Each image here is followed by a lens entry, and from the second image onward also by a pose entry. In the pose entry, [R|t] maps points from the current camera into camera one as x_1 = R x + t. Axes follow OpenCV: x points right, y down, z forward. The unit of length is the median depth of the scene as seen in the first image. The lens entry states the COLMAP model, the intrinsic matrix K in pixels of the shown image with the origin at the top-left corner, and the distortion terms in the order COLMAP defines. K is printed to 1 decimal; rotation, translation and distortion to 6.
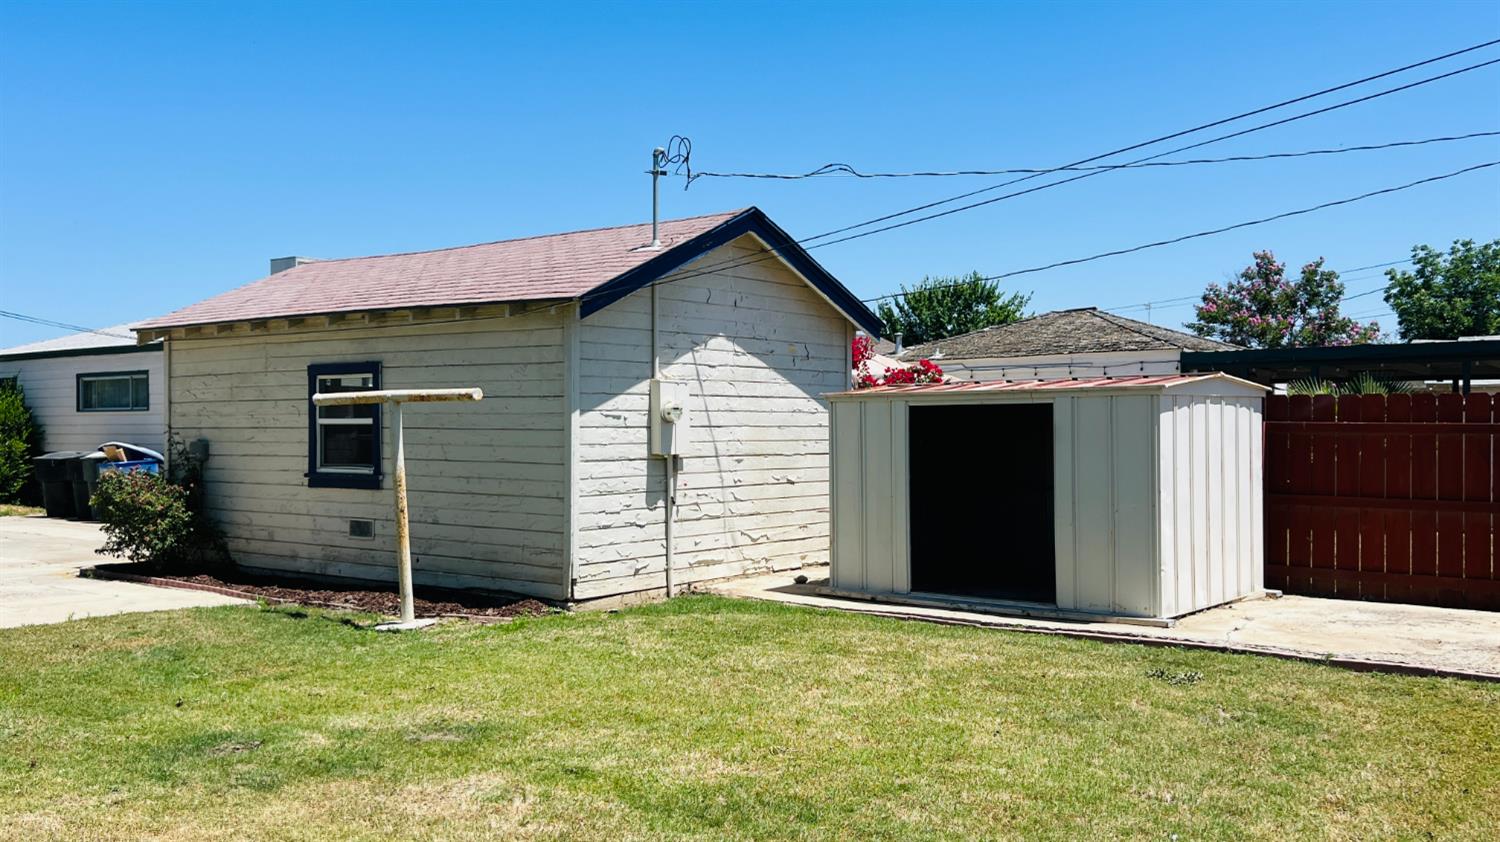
lens RADIAL K [[1325.5, 0, 760.7], [0, 1325.5, 432.2], [0, 0, 1]] dist [0.091133, -0.008722]
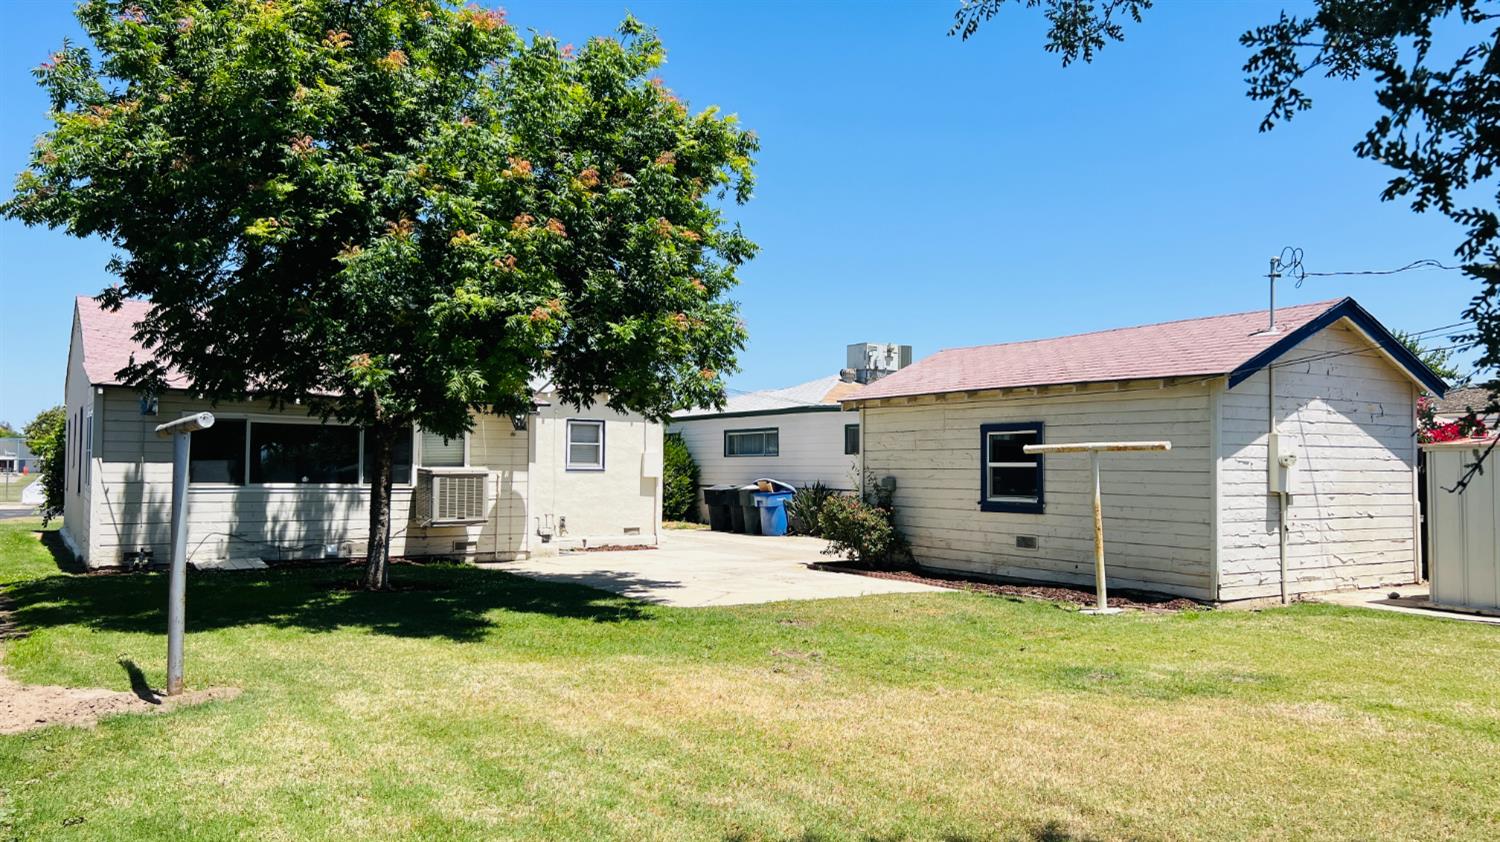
lens RADIAL K [[1104.4, 0, 741.6], [0, 1104.4, 424.5], [0, 0, 1]] dist [0.031738, -0.039251]
pose [[0.937757, -0.006869, -0.347224, -0.178725], [-0.008799, 0.999014, -0.043527, 0.002816], [0.347180, 0.043873, 0.936772, -0.184289]]
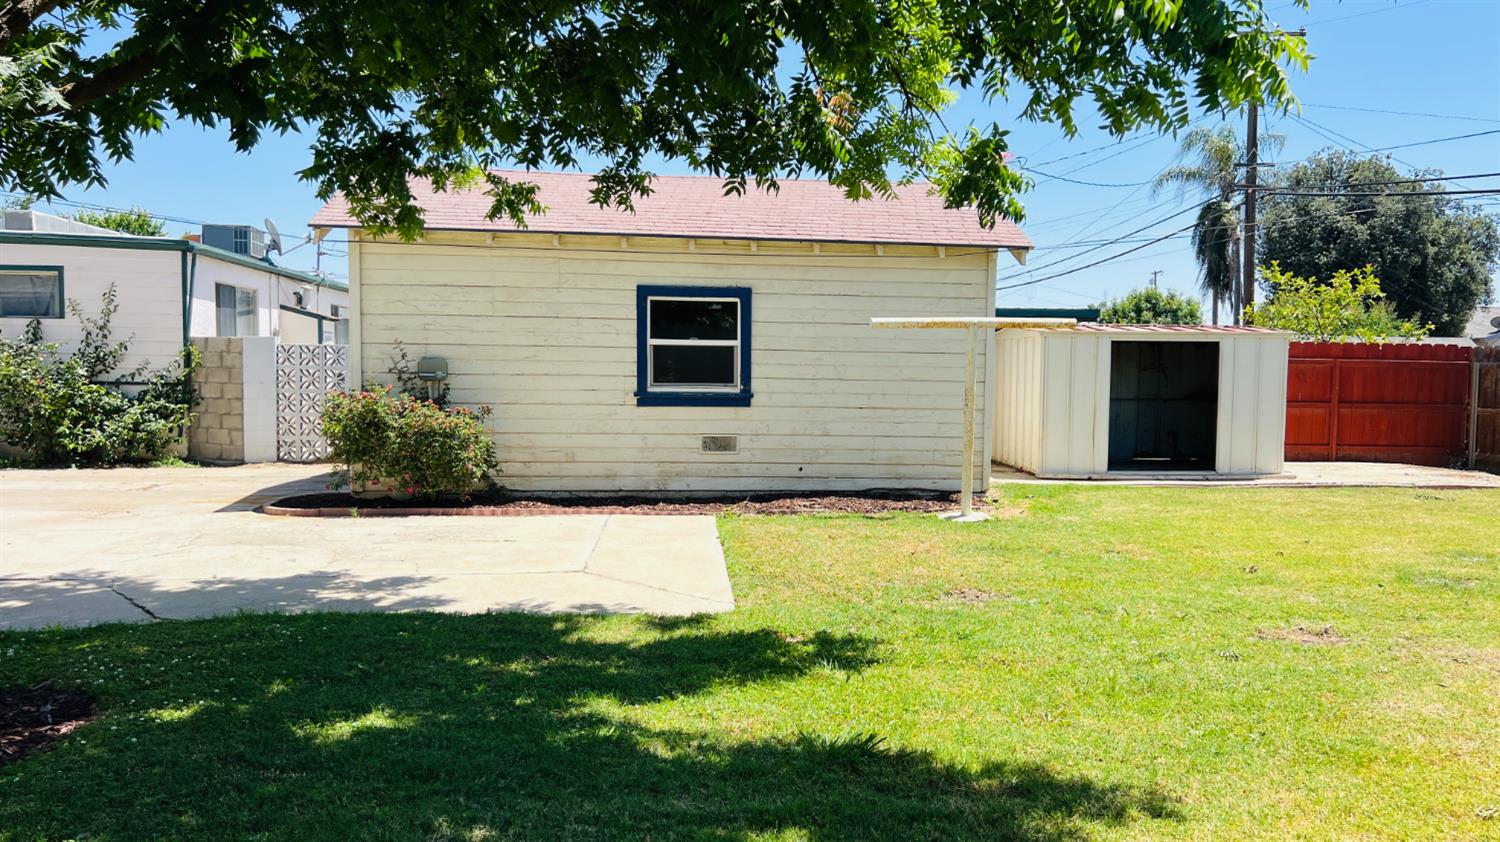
lens RADIAL K [[1104.4, 0, 759.2], [0, 1104.4, 425.4], [0, 0, 1]] dist [0.031738, -0.039251]
pose [[0.732586, -0.025795, 0.680186, -0.881871], [-0.011361, 0.998679, 0.050109, 0.013403], [-0.680580, -0.044437, 0.731325, 0.343386]]
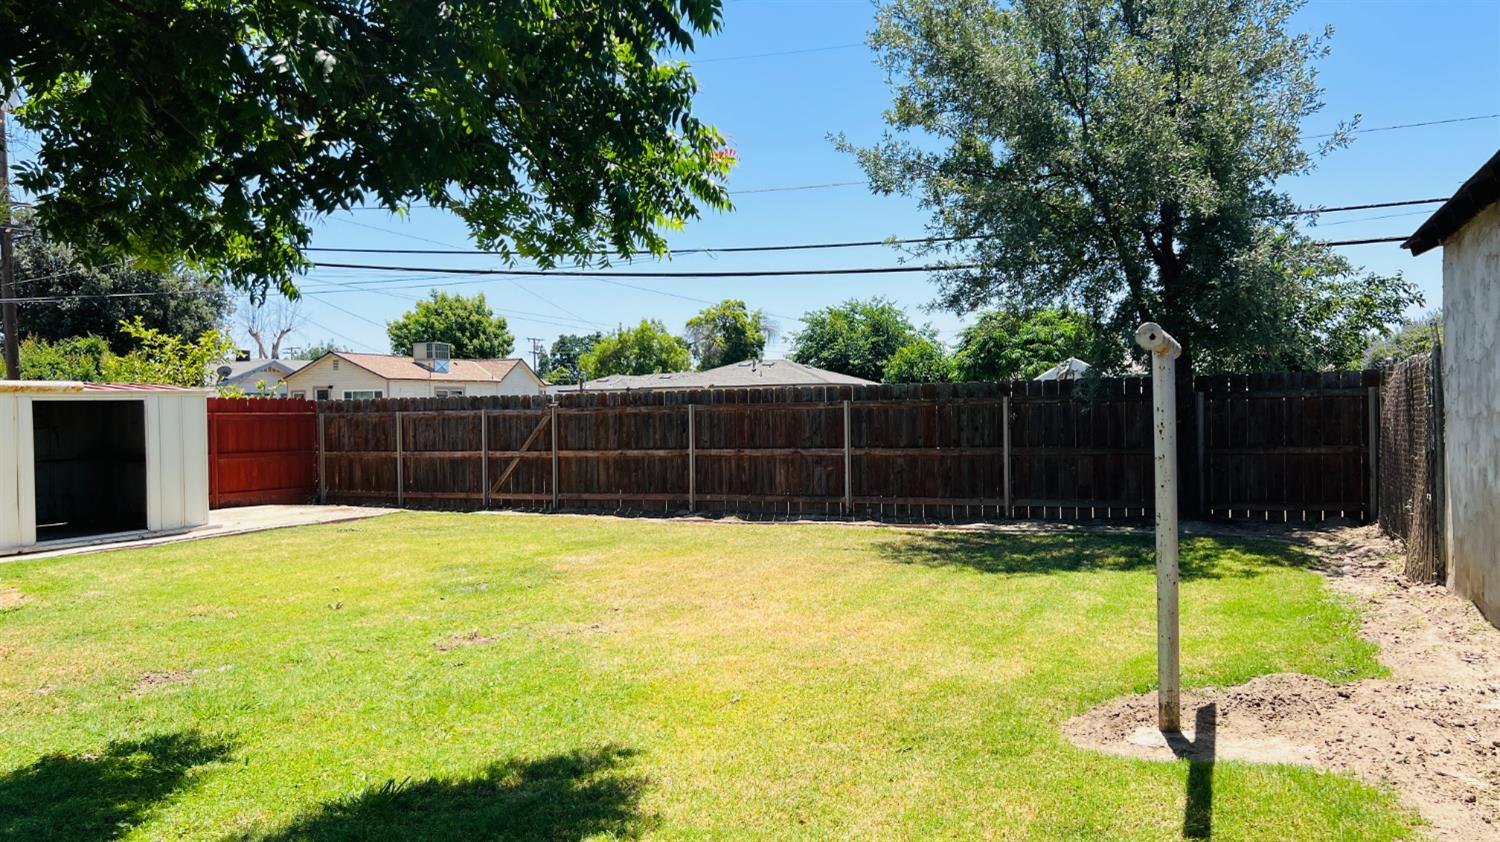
lens RADIAL K [[1104.4, 0, 755.1], [0, 1104.4, 418.3], [0, 0, 1]] dist [0.031738, -0.039251]
pose [[-0.234576, -0.002351, 0.972095, -1.009762], [0.016470, 0.999844, 0.006392, 0.002036], [-0.971958, 0.017510, -0.234501, 0.508739]]
